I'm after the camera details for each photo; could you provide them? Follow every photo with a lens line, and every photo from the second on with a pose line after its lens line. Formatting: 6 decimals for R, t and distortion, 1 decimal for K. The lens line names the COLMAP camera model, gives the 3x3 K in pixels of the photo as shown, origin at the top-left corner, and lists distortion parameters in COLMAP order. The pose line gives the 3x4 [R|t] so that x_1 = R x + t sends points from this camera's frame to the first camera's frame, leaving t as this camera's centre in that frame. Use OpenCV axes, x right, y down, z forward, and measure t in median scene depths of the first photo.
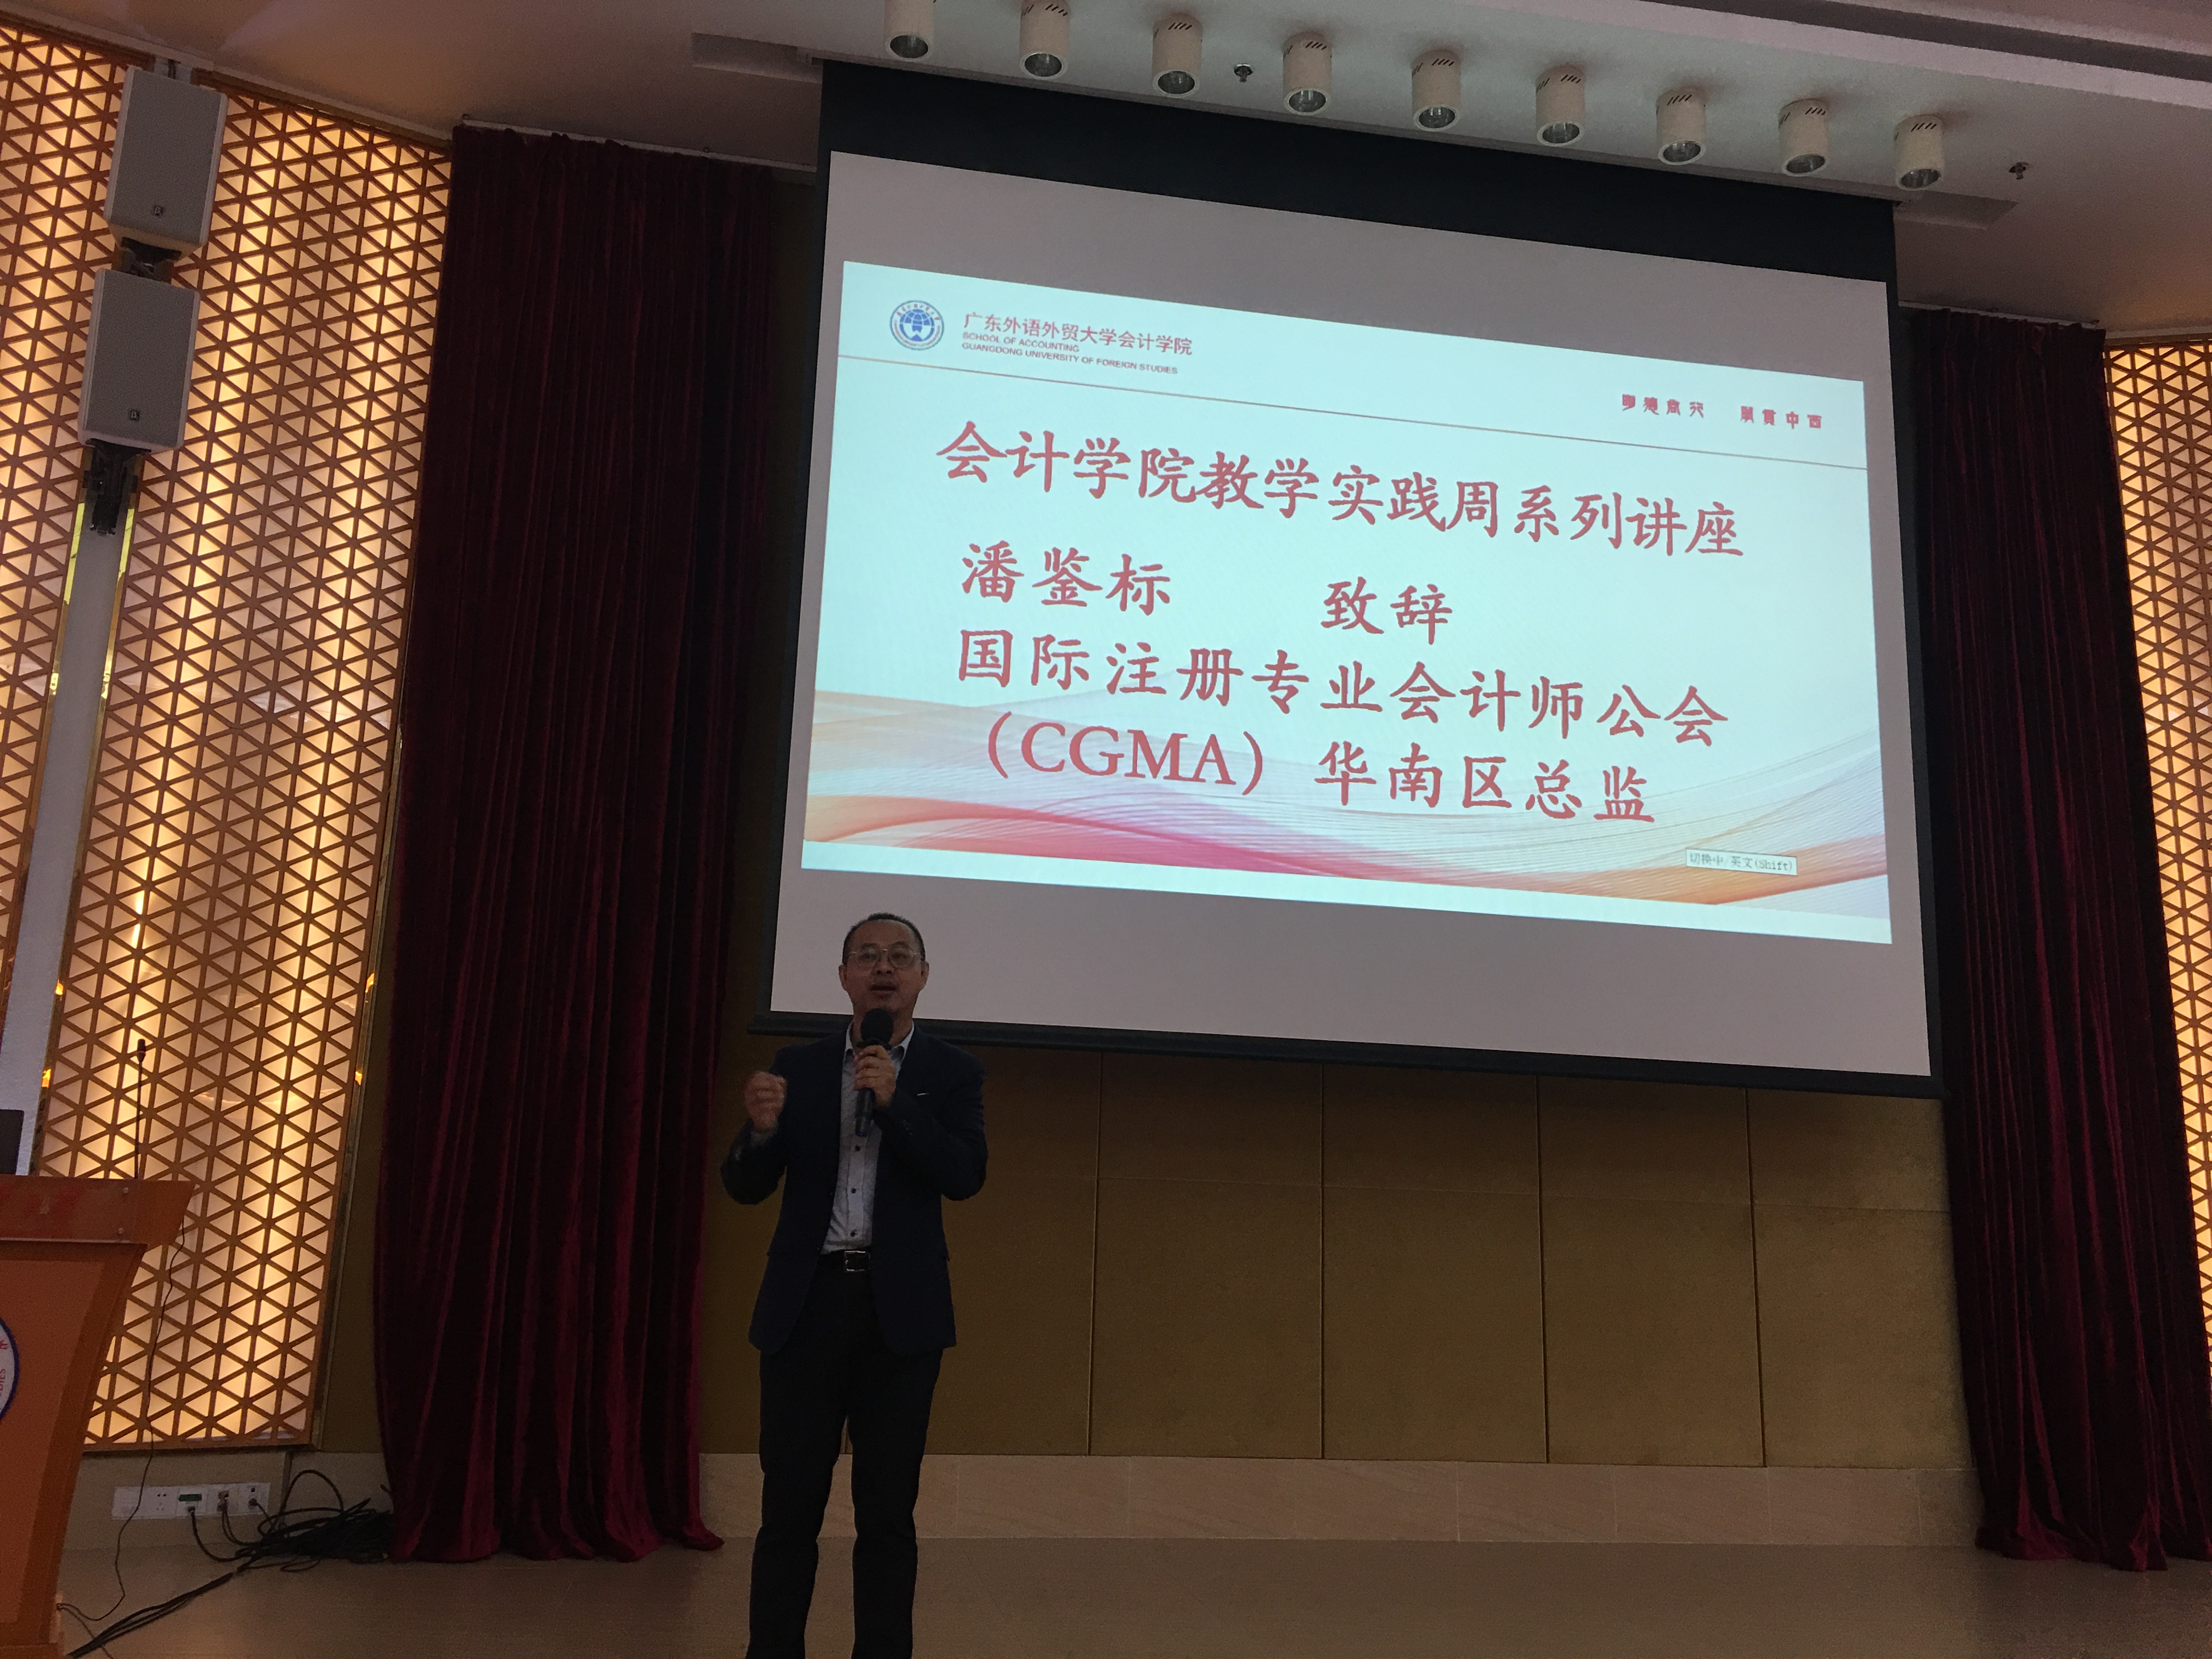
lens RADIAL K [[1870.4, 0, 1094.3], [0, 1870.4, 802.5], [0, 0, 1]] dist [0.101039, -0.143710]
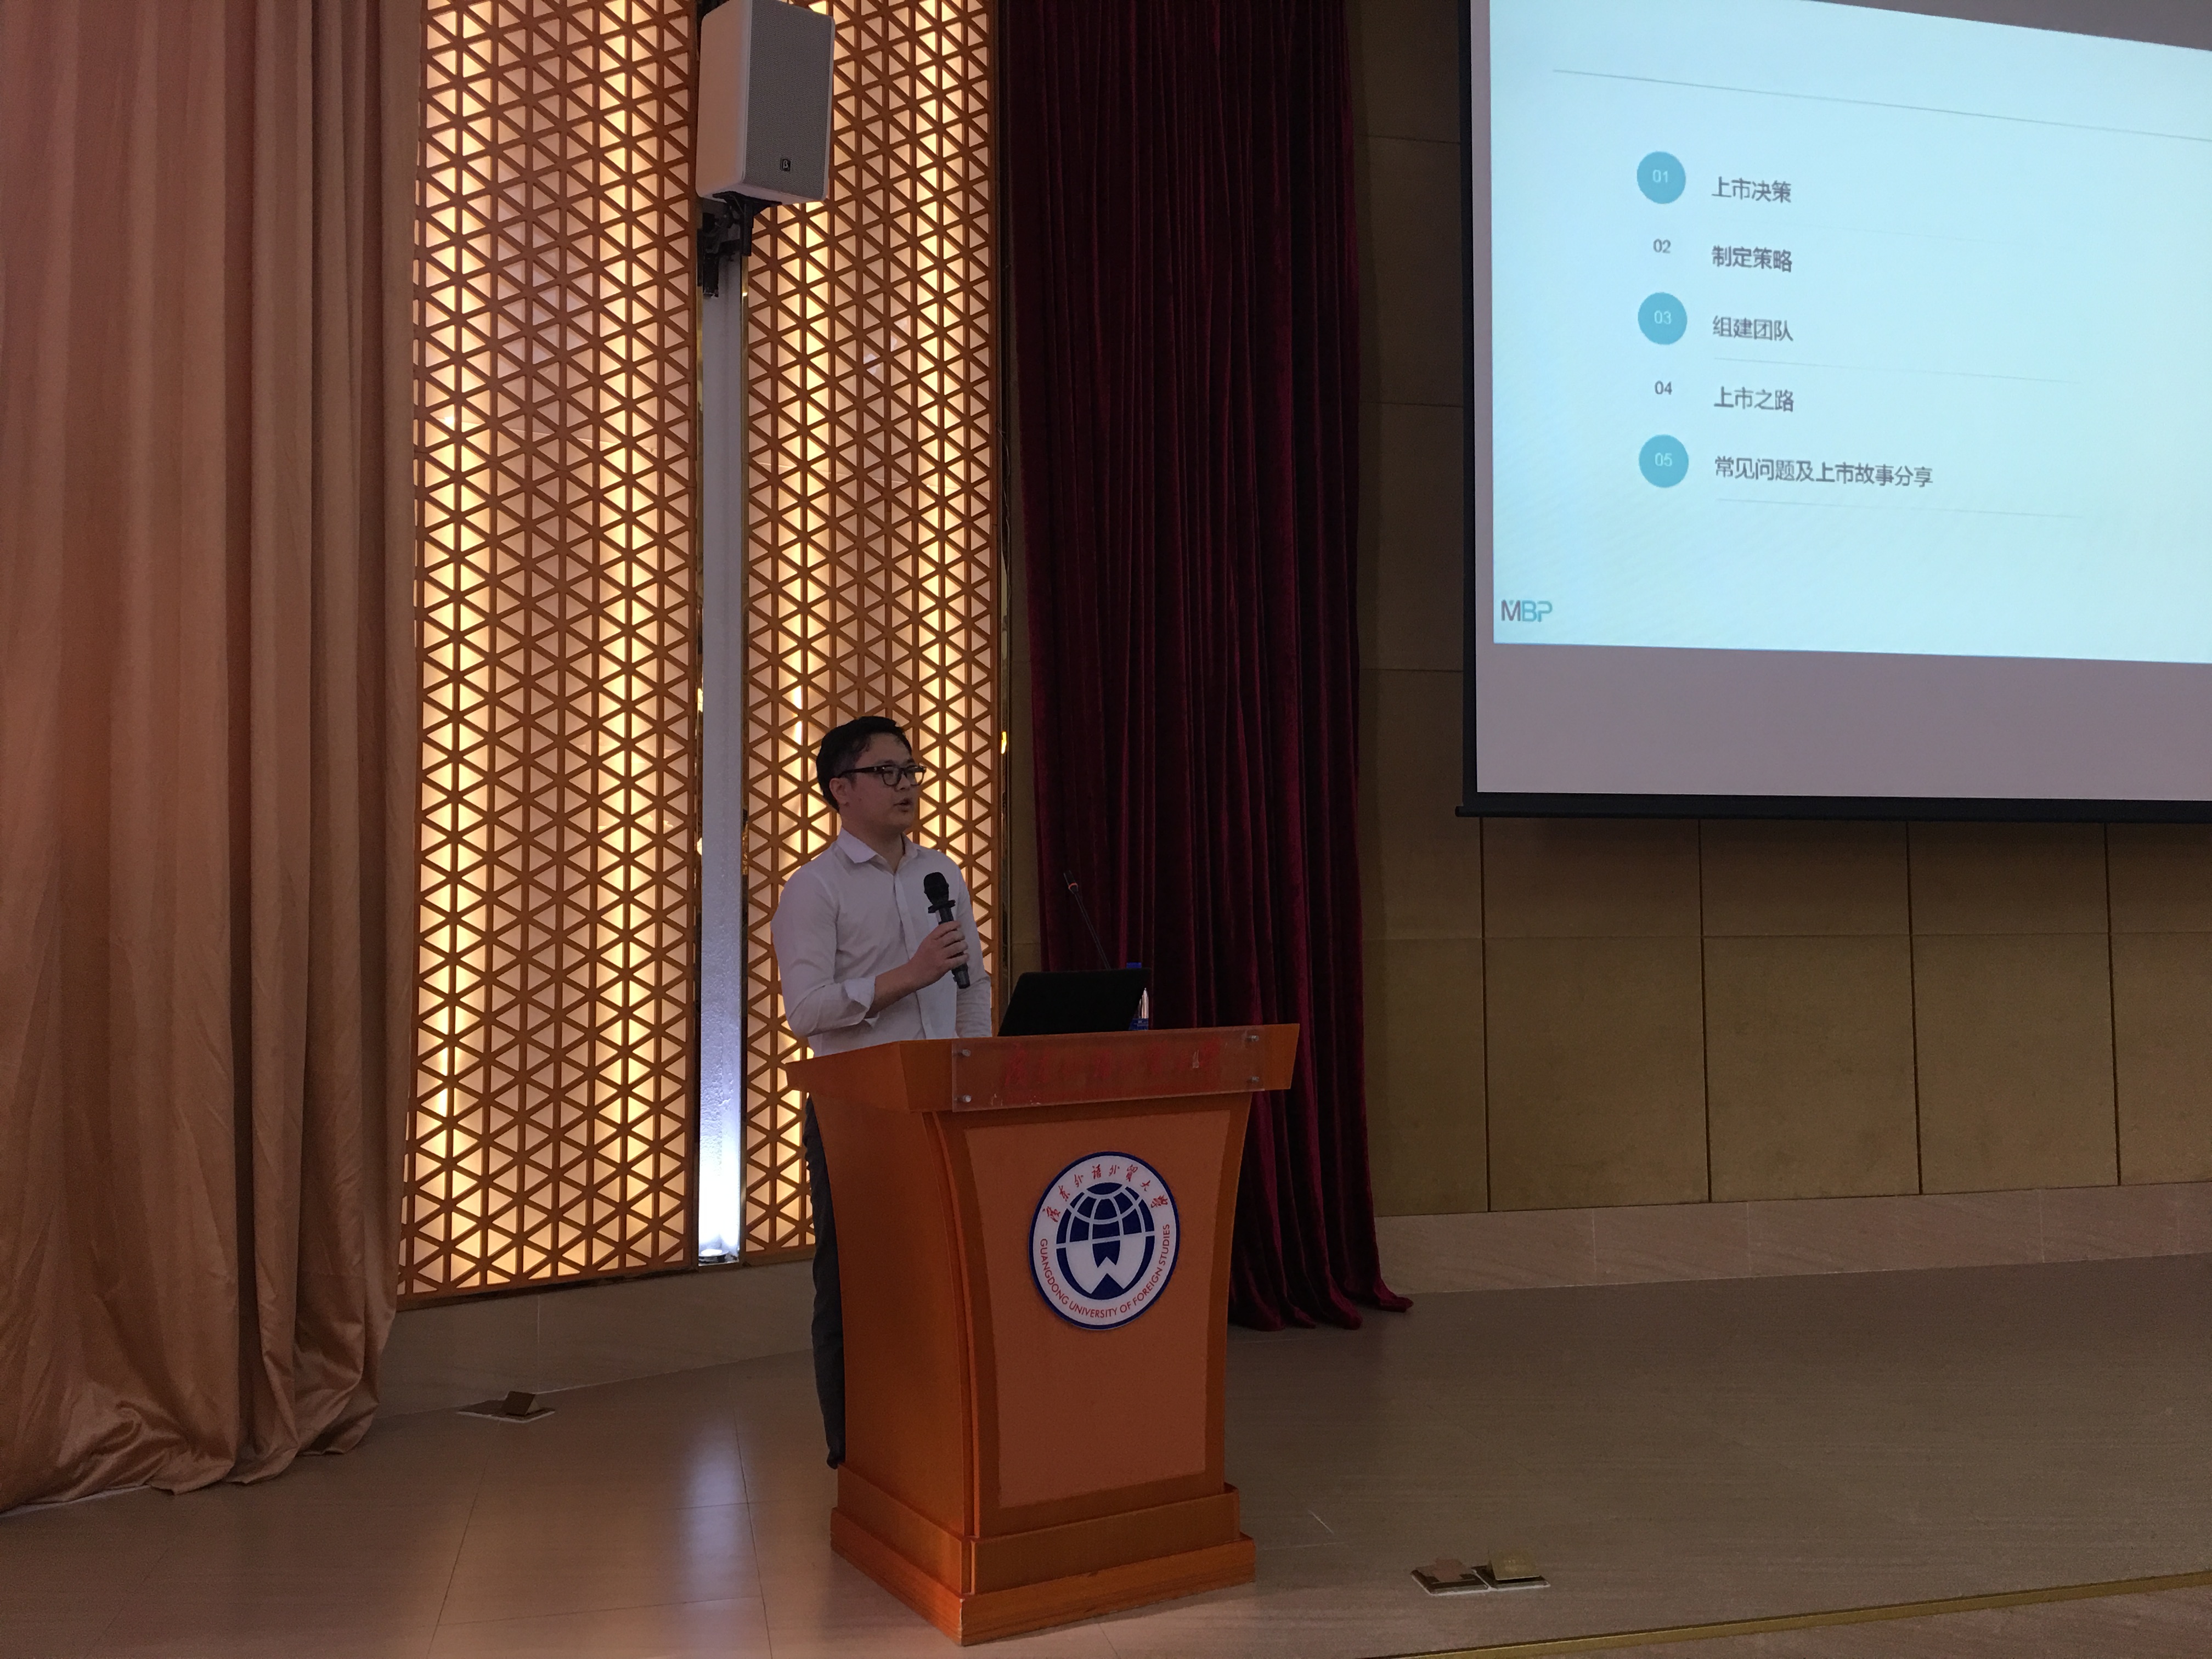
lens RADIAL K [[1870.4, 0, 1094.3], [0, 1870.4, 802.5], [0, 0, 1]] dist [0.101039, -0.143710]
pose [[0.998403, -0.035850, 0.043654, -0.370925], [0.028144, 0.985750, 0.165847, -0.044767], [-0.048977, -0.164354, 0.985185, 0.050087]]
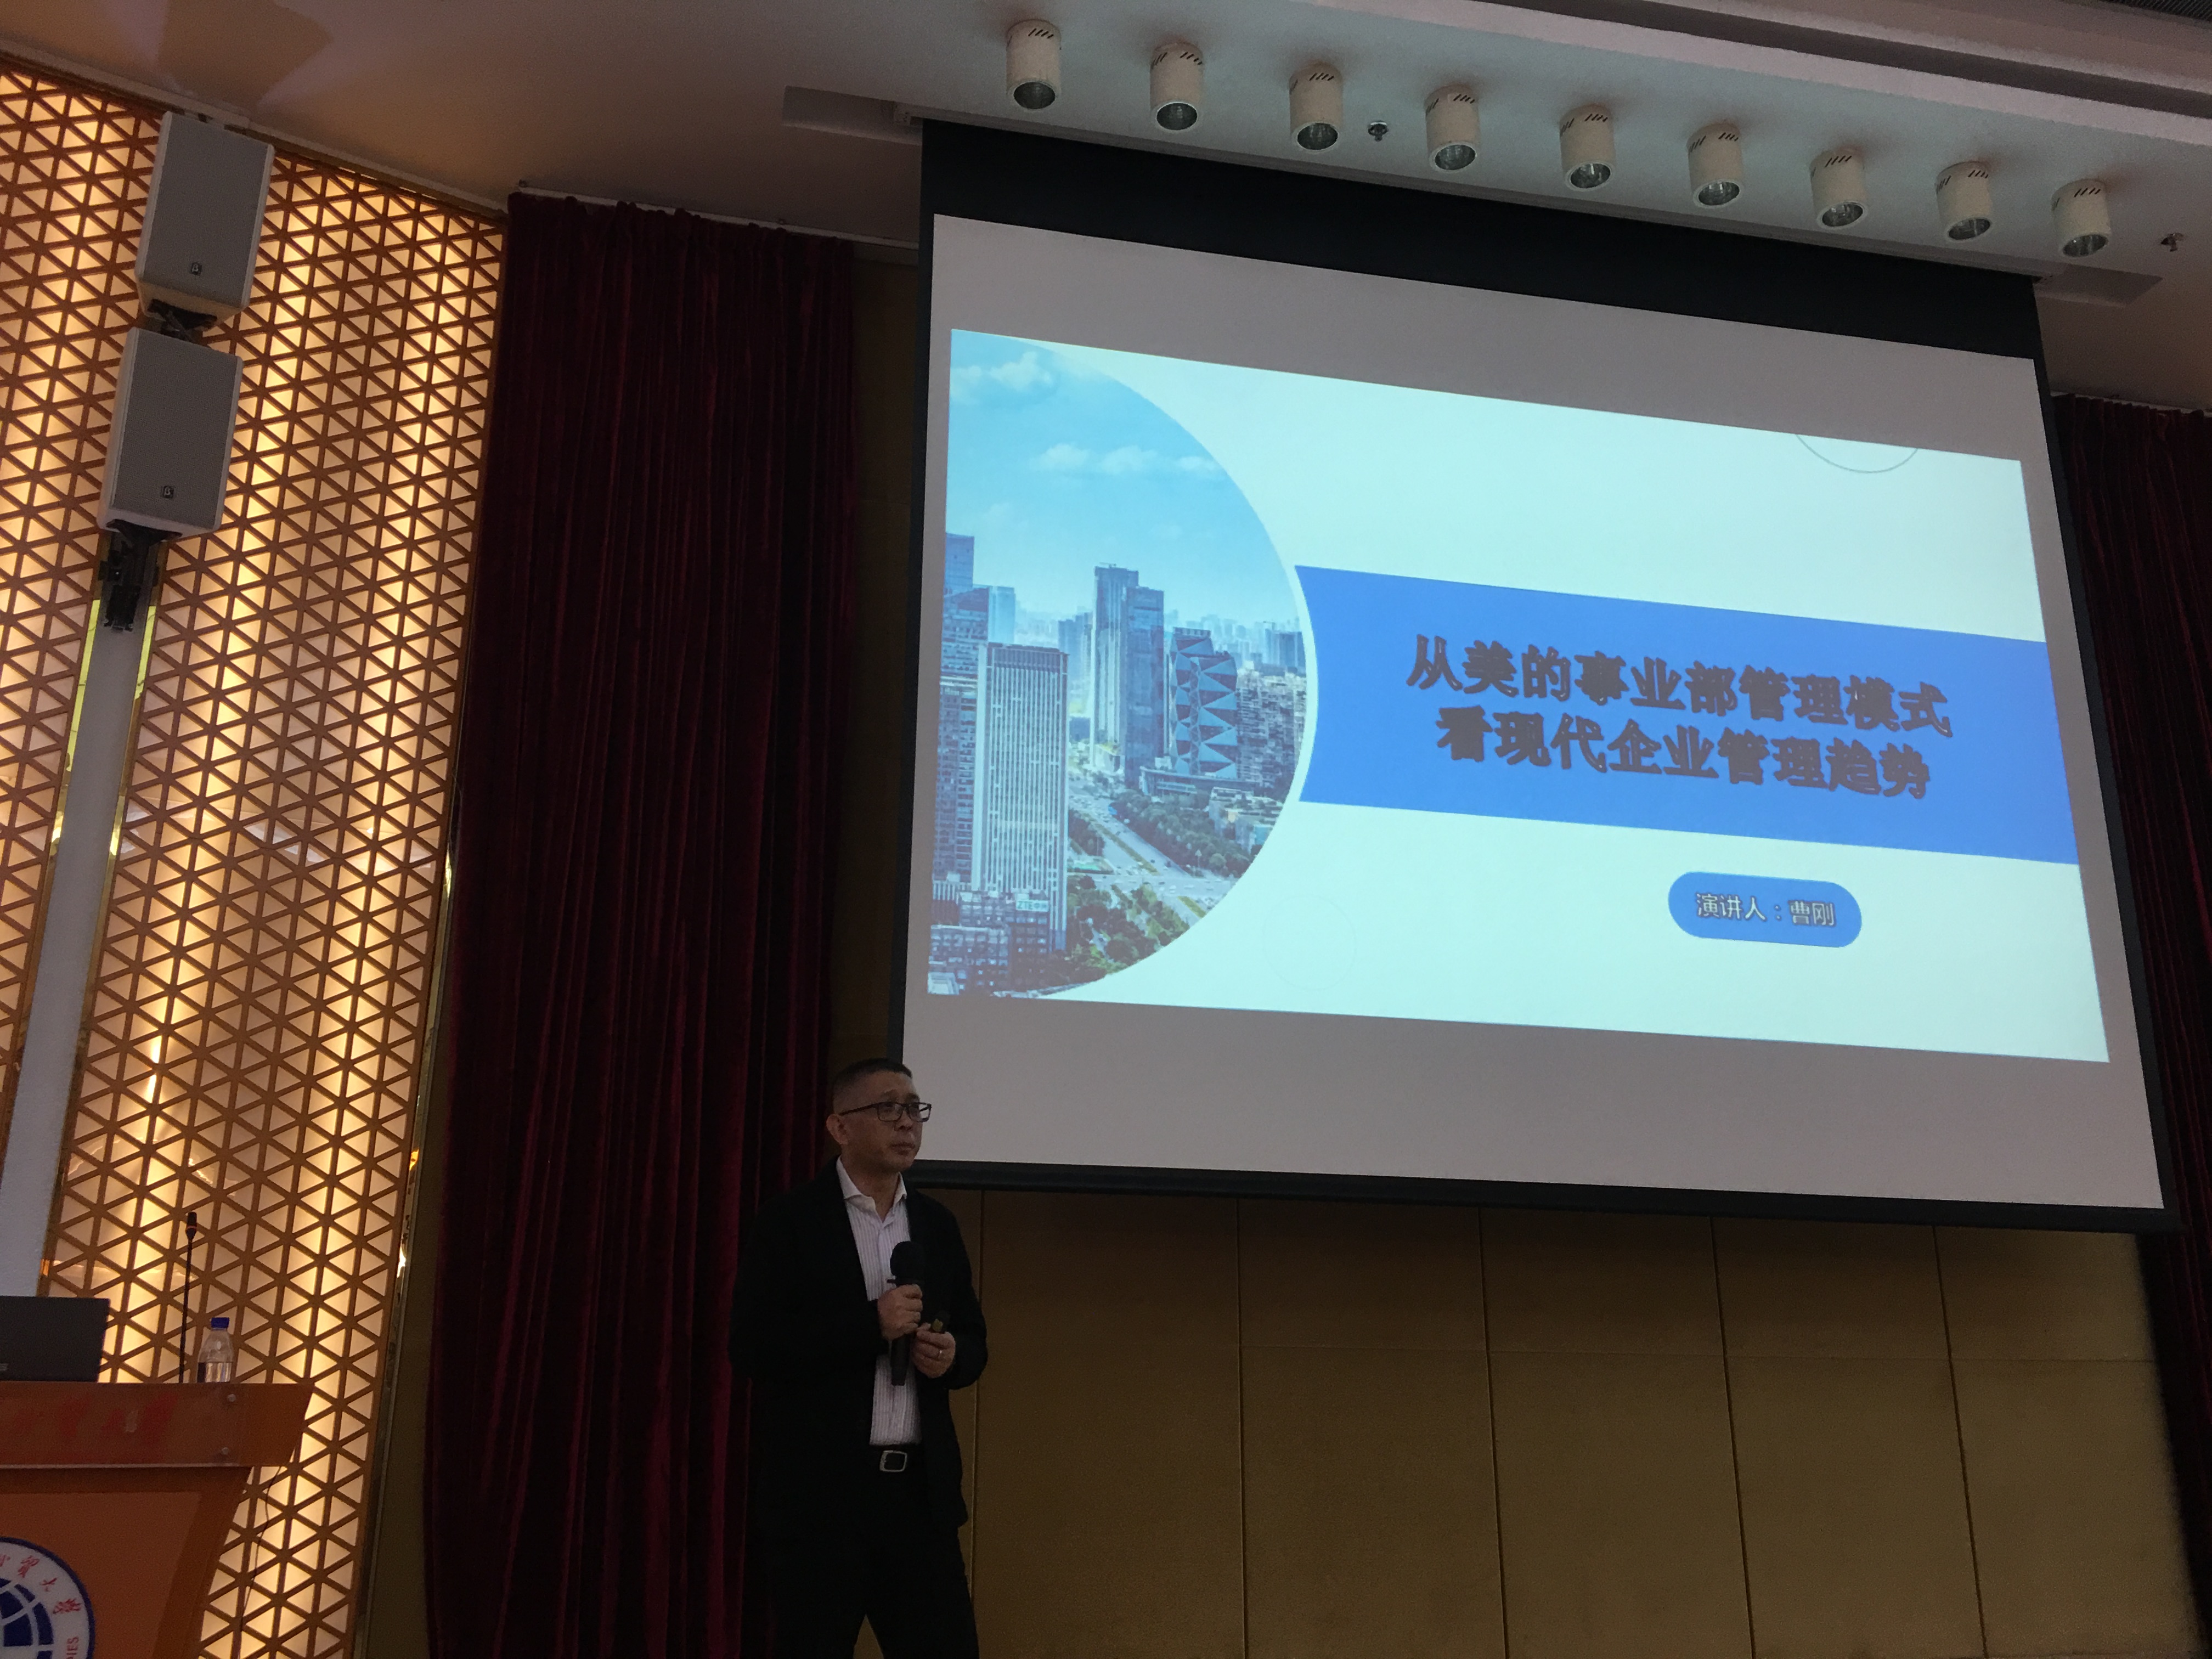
lens RADIAL K [[1870.4, 0, 1094.3], [0, 1870.4, 802.5], [0, 0, 1]] dist [0.101039, -0.143710]
pose [[0.998829, -0.012547, 0.046733, -0.108041], [0.016175, 0.996815, -0.078088, 0.014046], [-0.045604, 0.078753, 0.995851, 0.104532]]
